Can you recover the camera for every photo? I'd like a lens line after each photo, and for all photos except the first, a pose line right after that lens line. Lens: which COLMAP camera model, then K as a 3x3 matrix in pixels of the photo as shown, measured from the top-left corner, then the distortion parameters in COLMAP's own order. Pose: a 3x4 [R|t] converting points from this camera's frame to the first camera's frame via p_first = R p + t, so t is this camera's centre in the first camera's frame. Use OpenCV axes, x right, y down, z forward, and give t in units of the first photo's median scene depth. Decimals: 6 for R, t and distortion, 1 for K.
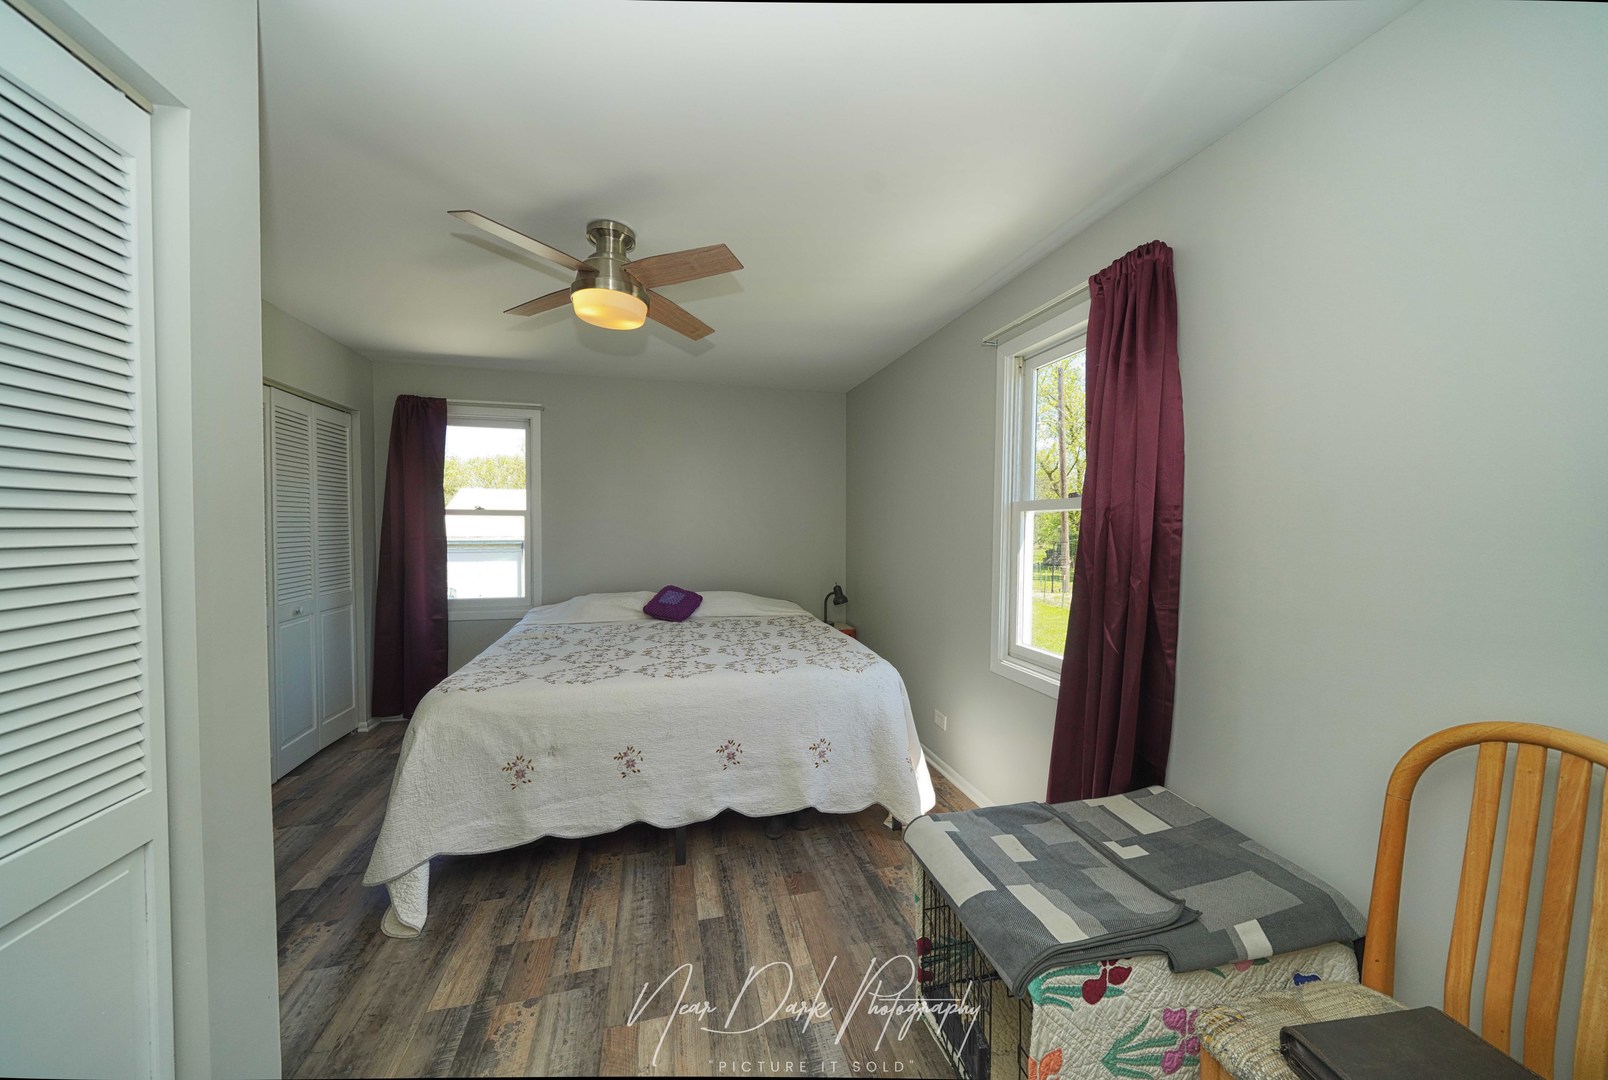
lens RADIAL K [[553.1, 0, 812.6], [0, 553.1, 544.3], [0, 0, 1]] dist [-0.022493, -0.000136]
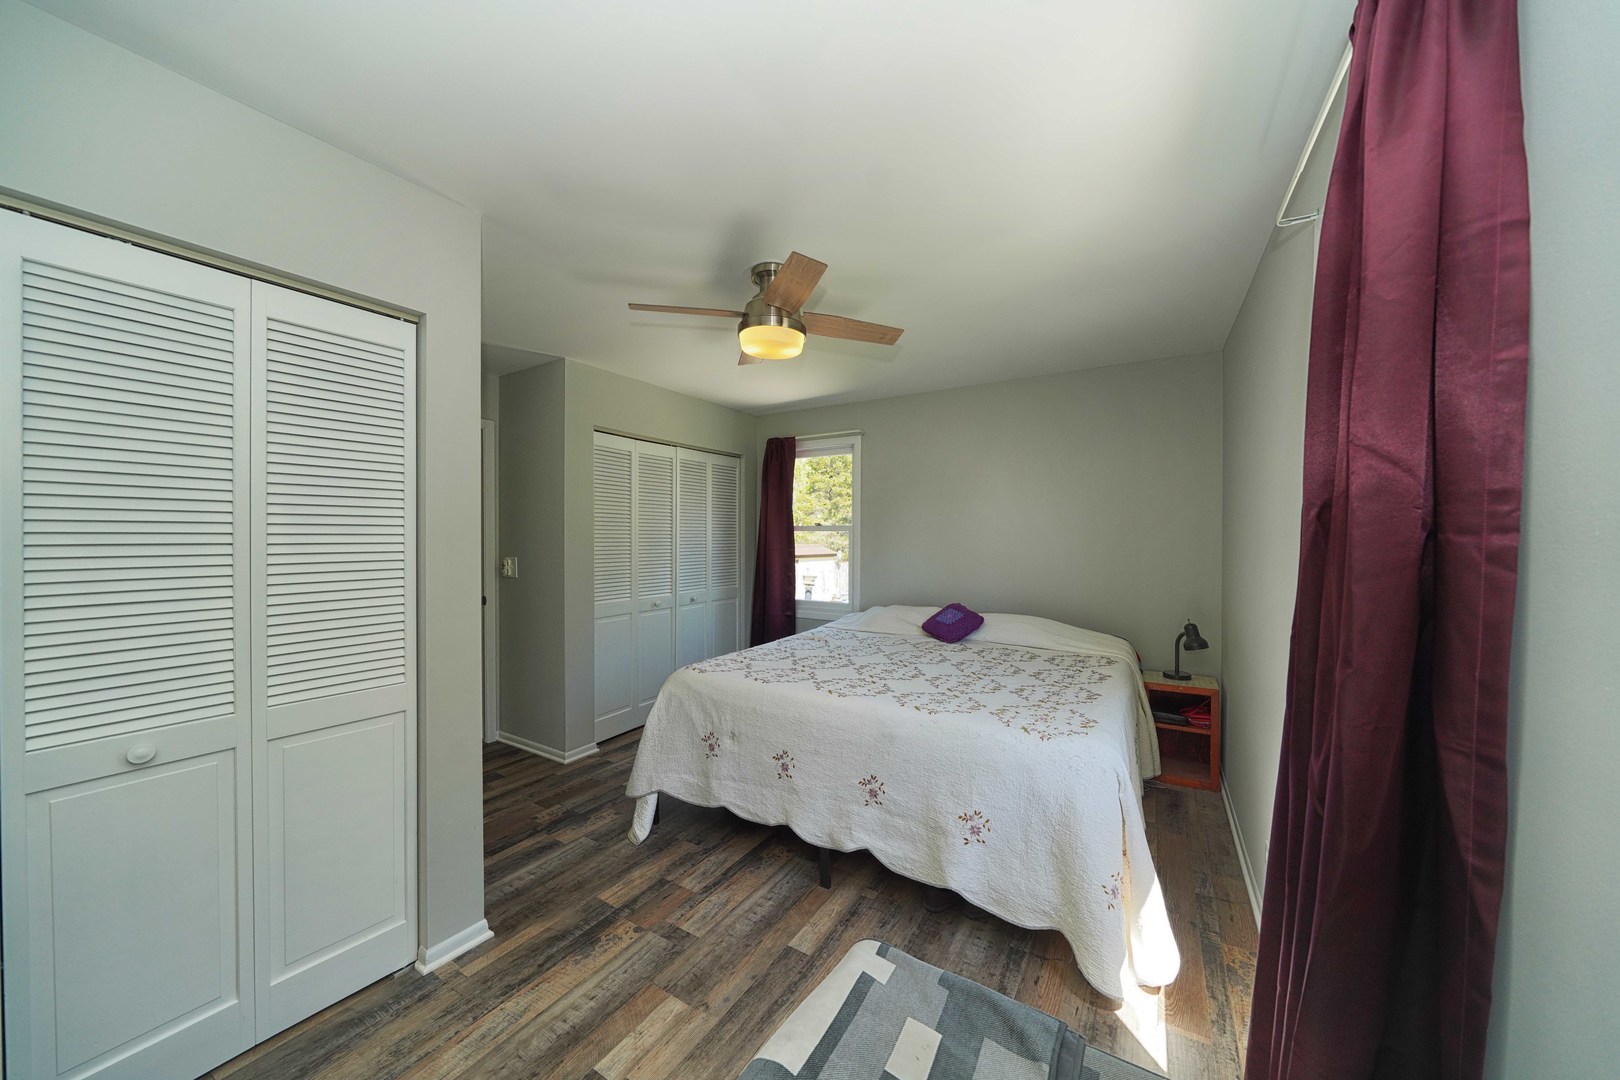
lens RADIAL K [[561.9, 0, 810.0], [0, 561.9, 540.0], [0, 0, 1]] dist [-0.022976, 0.002222]
pose [[0.671970, -0.000230, -0.740579, 0.492430], [-0.022393, 0.999536, -0.020628, -0.013711], [0.740240, 0.030445, 0.671653, 0.304310]]
